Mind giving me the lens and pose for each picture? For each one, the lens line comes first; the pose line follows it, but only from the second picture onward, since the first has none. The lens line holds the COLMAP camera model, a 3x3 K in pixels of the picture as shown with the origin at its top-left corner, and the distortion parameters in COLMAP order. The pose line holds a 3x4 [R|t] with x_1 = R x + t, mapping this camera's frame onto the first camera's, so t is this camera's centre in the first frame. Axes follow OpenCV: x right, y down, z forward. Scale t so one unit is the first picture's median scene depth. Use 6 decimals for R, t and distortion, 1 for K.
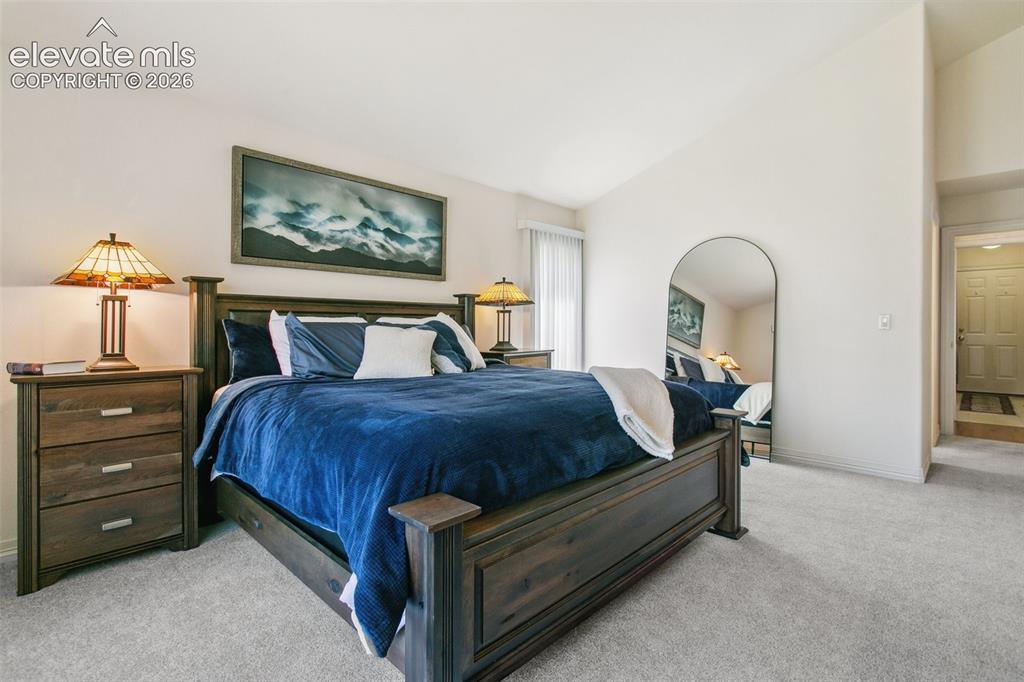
lens RADIAL K [[479.8, 0, 548.1], [0, 479.8, 328.9], [0, 0, 1]] dist [0.001290, 0.000183]
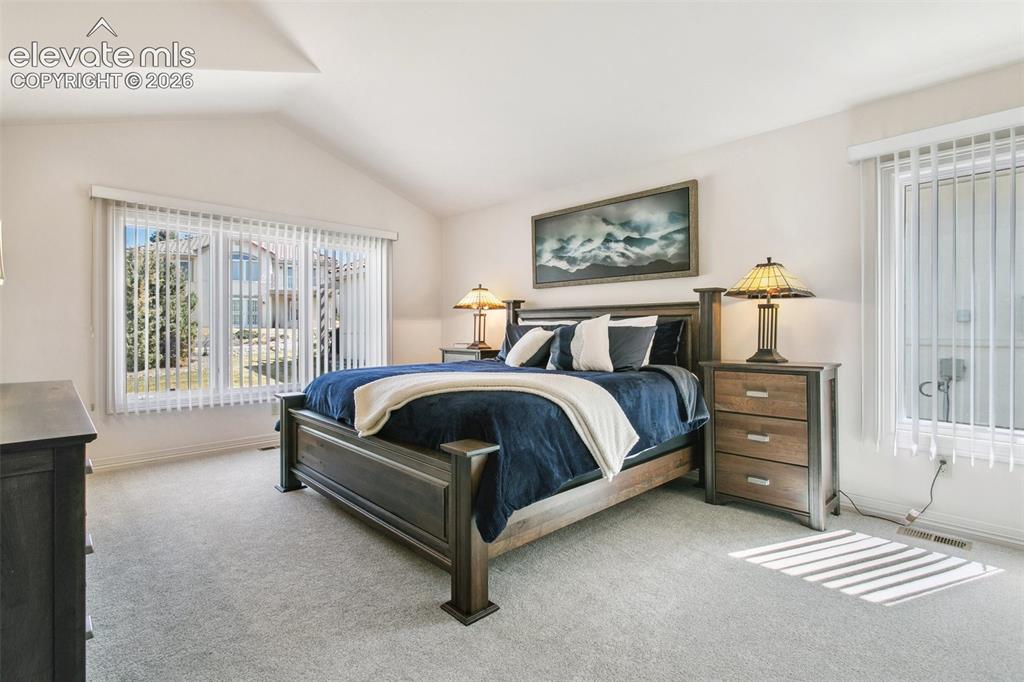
lens RADIAL K [[479.8, 0, 538.4], [0, 479.8, 328.0], [0, 0, 1]] dist [0.001290, 0.000183]
pose [[-0.036011, -0.001752, -0.999350, 0.764104], [-0.004566, 0.999988, -0.001589, -0.002552], [0.999341, 0.004506, -0.036018, 0.859854]]
